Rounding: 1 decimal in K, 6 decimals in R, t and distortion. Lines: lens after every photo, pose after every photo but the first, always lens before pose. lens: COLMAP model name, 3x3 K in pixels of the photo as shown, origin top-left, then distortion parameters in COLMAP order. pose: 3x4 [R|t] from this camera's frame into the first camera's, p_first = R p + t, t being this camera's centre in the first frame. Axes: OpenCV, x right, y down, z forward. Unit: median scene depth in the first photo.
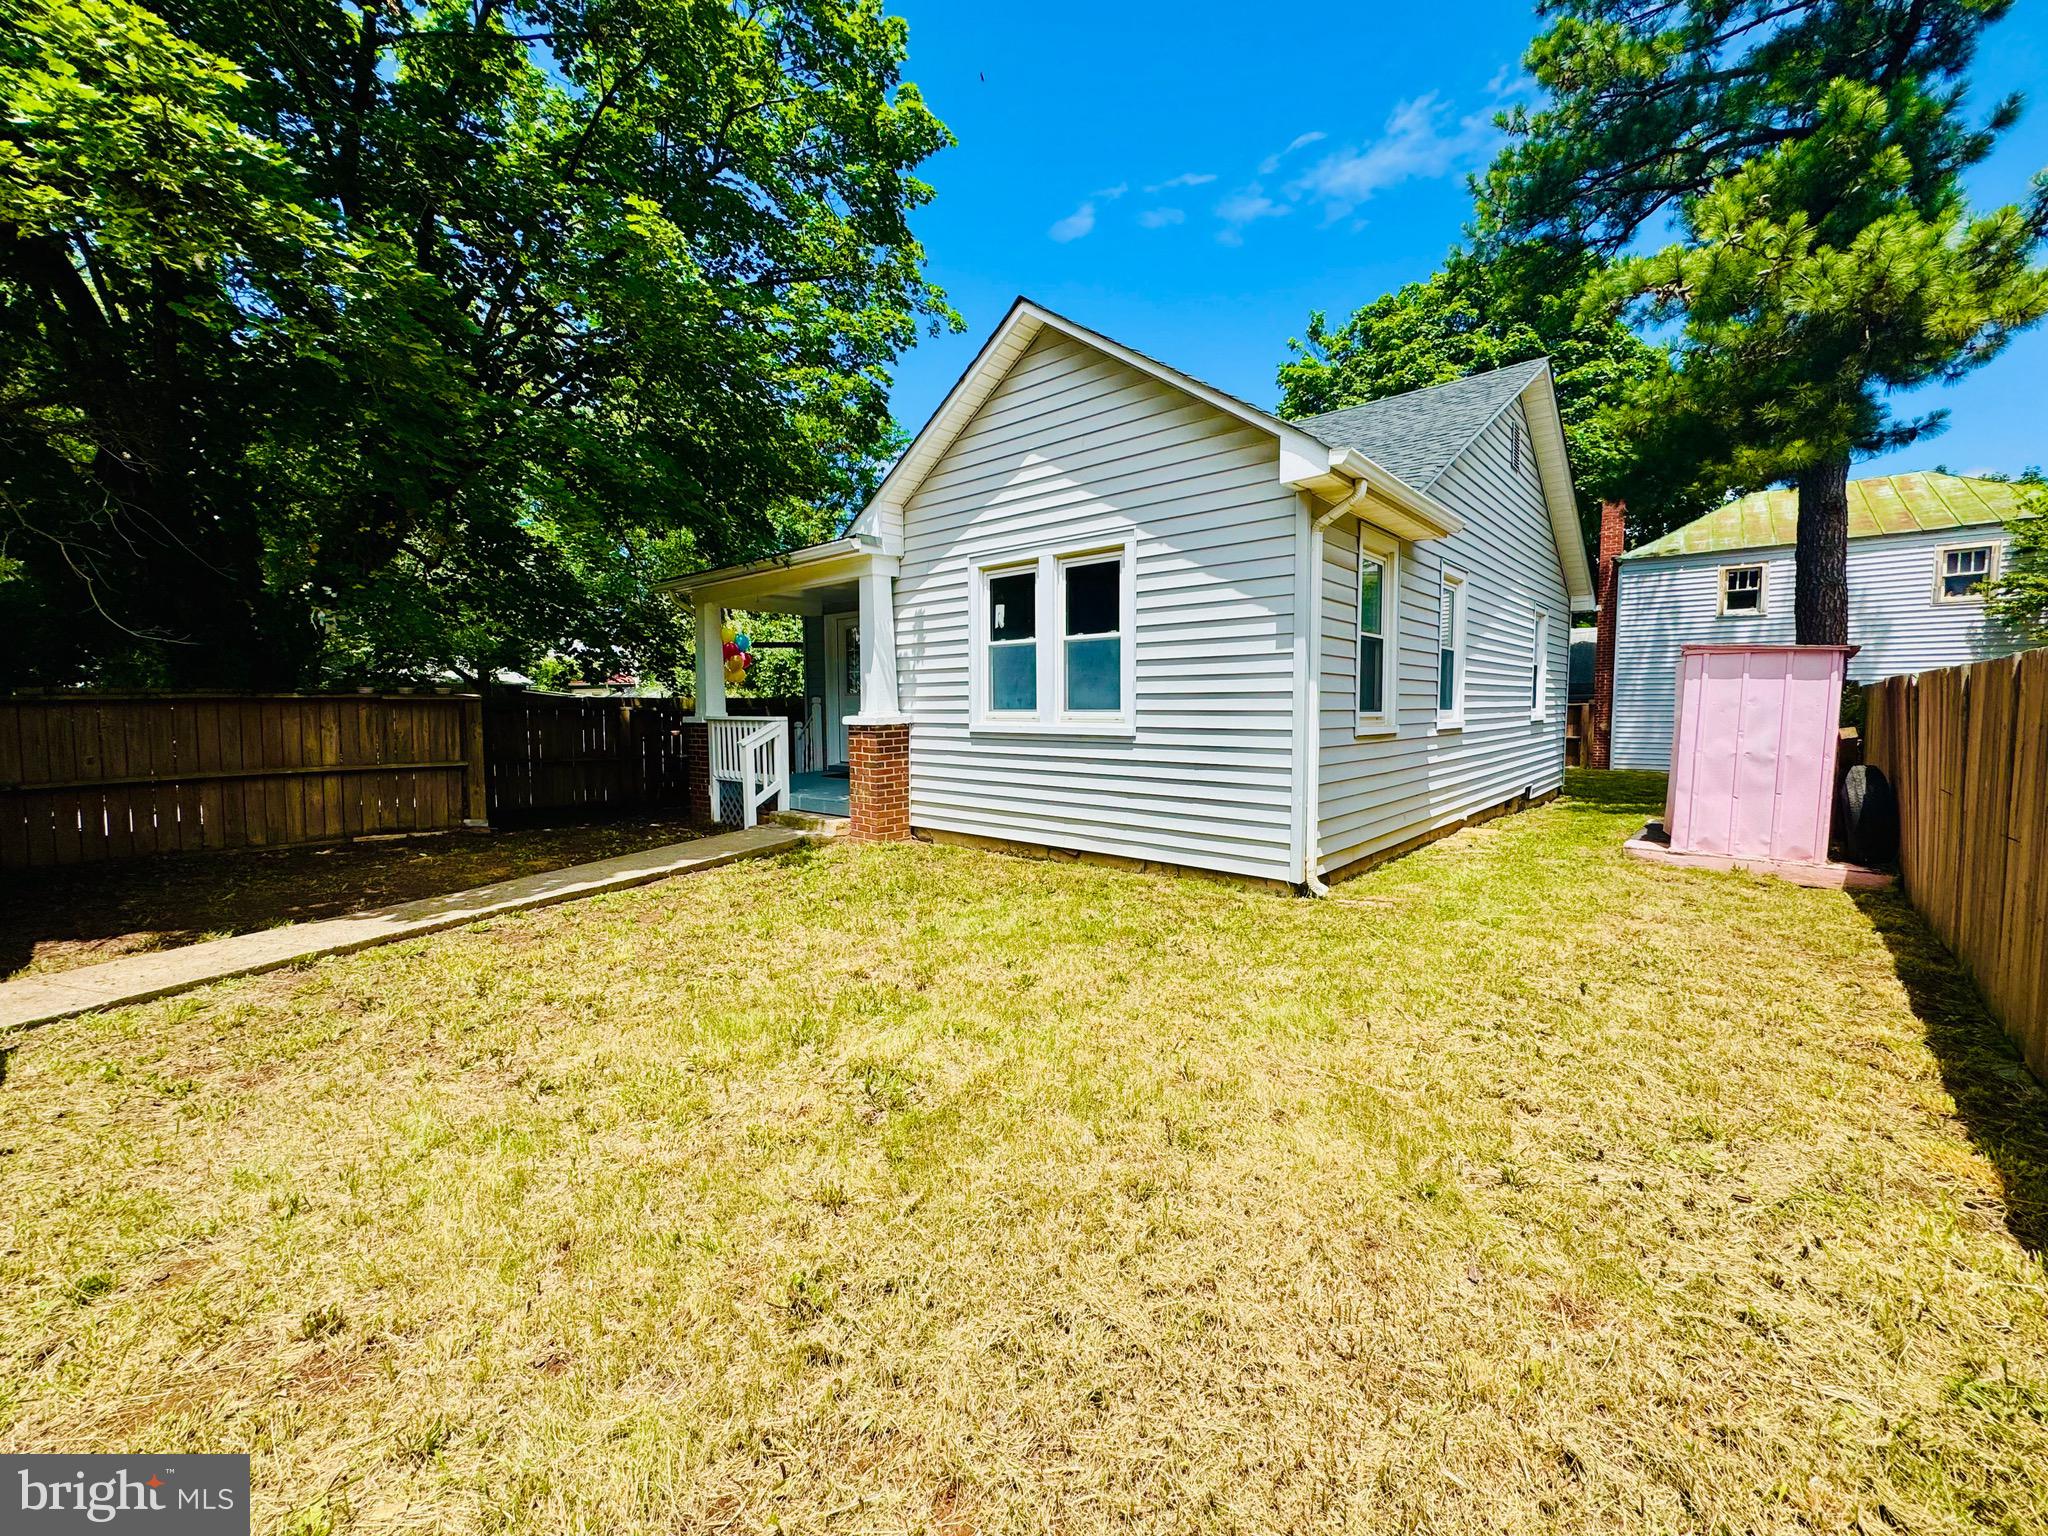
lens RADIAL K [[817.9, 0, 1024.0], [0, 817.9, 768.0], [0, 0, 1]] dist [-0.002420, 0.000251]
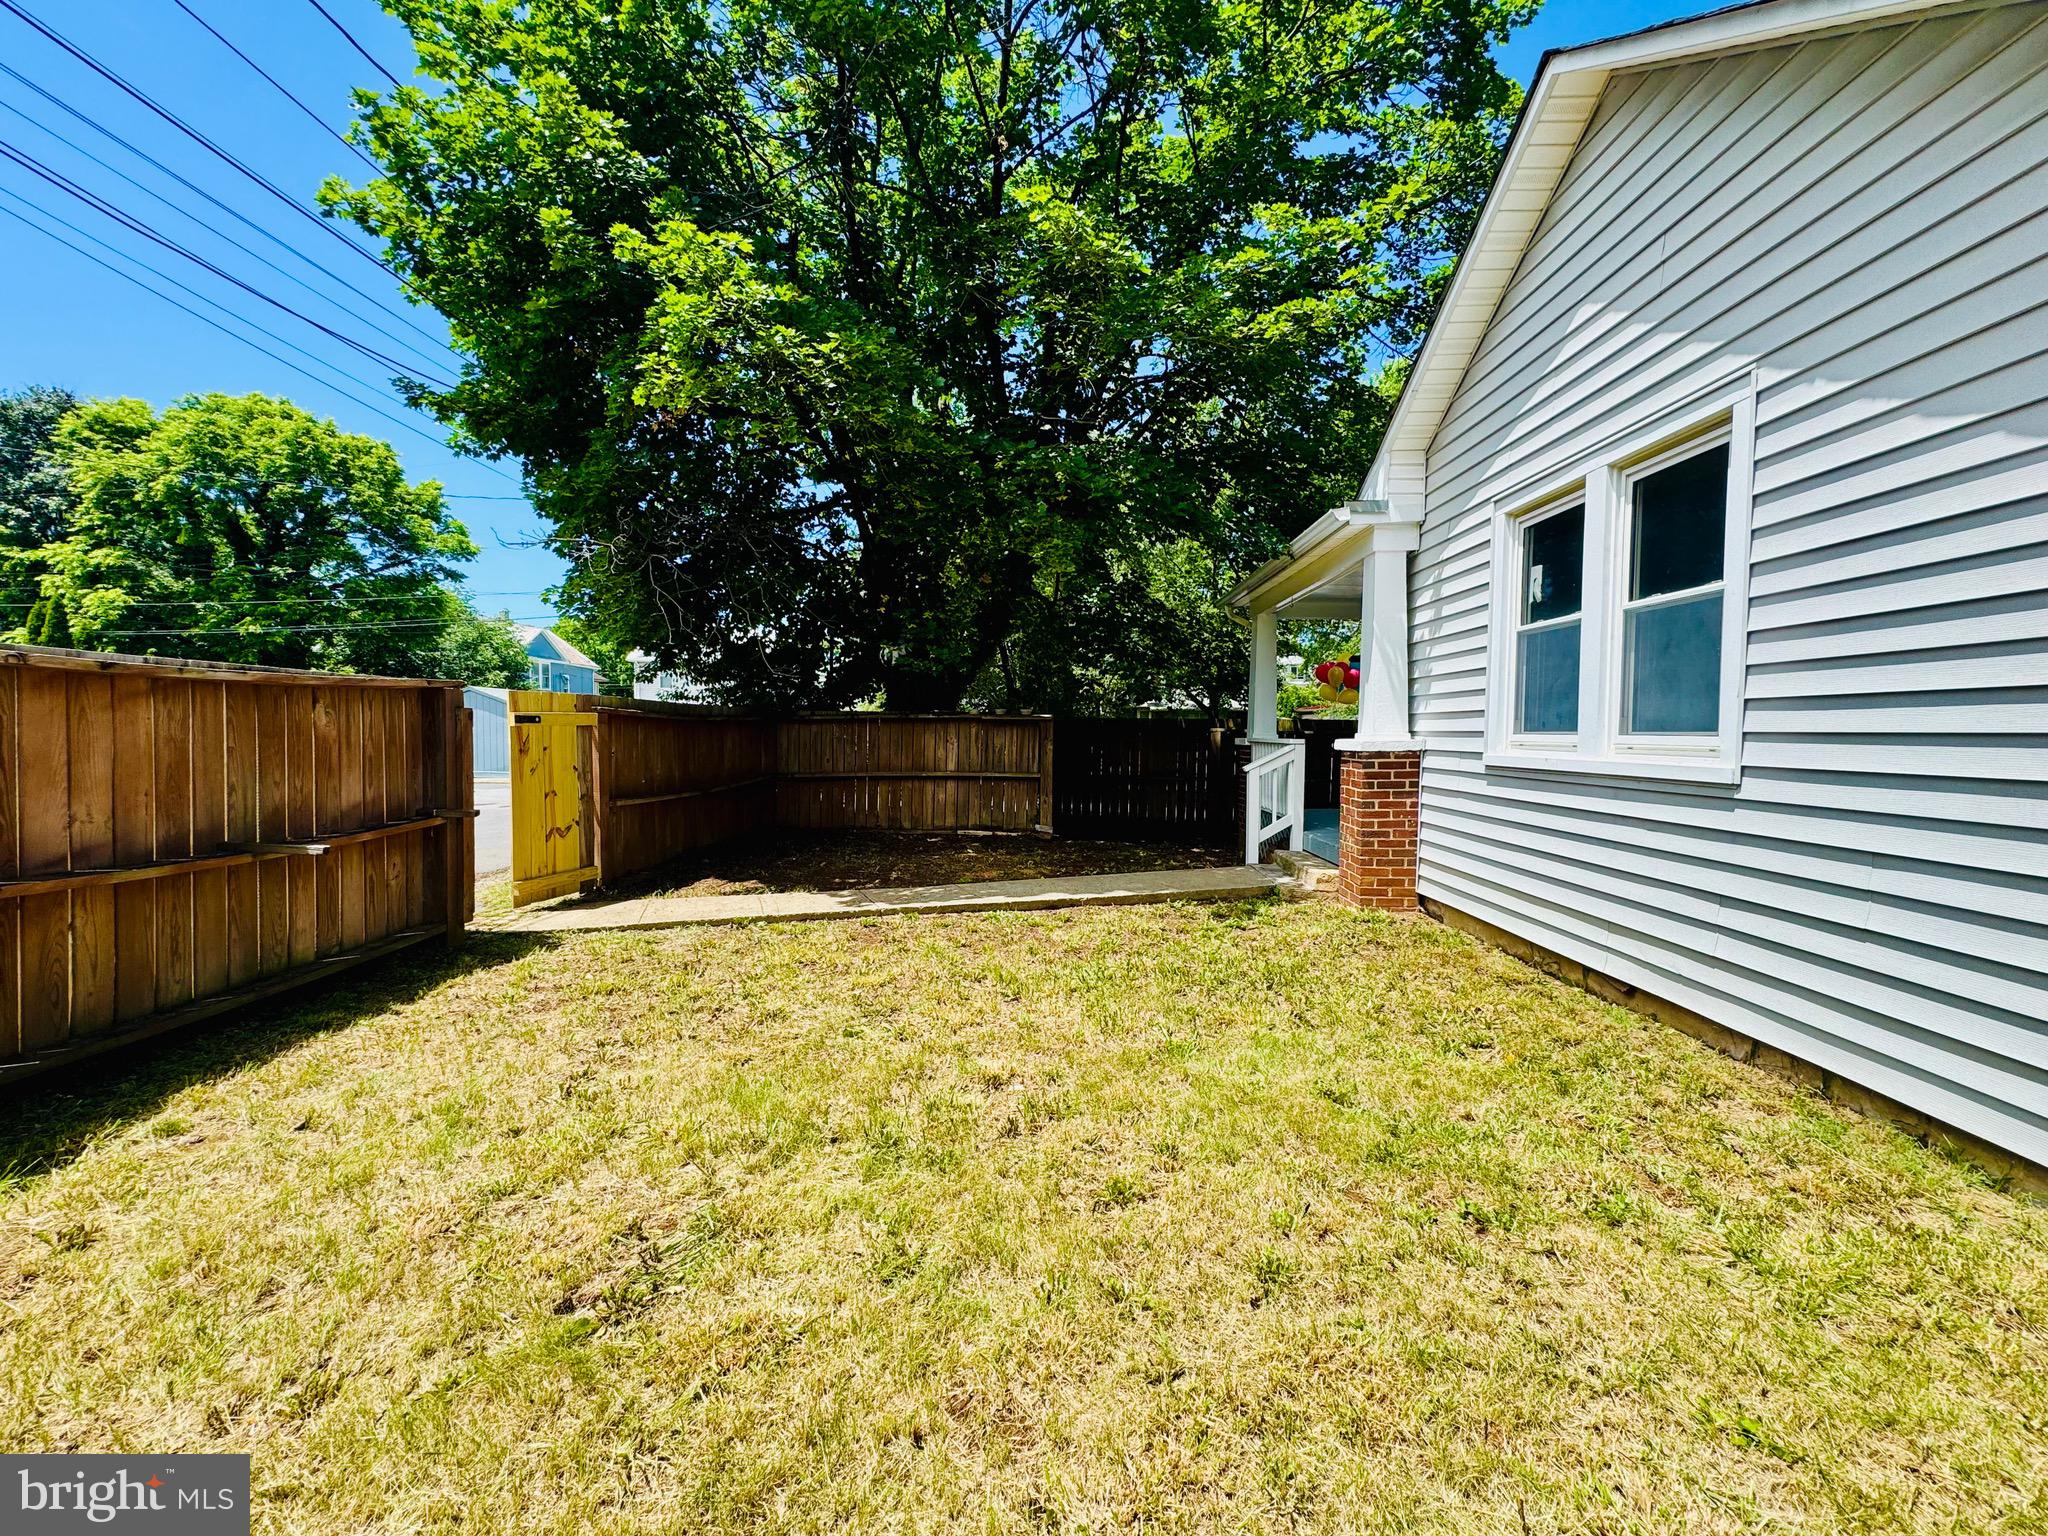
lens RADIAL K [[816.5, 0, 1023.7], [0, 816.5, 763.3], [0, 0, 1]] dist [0.001893, 0.000122]
pose [[0.639490, 0.038796, -0.767820, 0.220422], [-0.067575, 0.997697, -0.005870, -0.018134], [0.765824, 0.055639, 0.640639, 0.320766]]
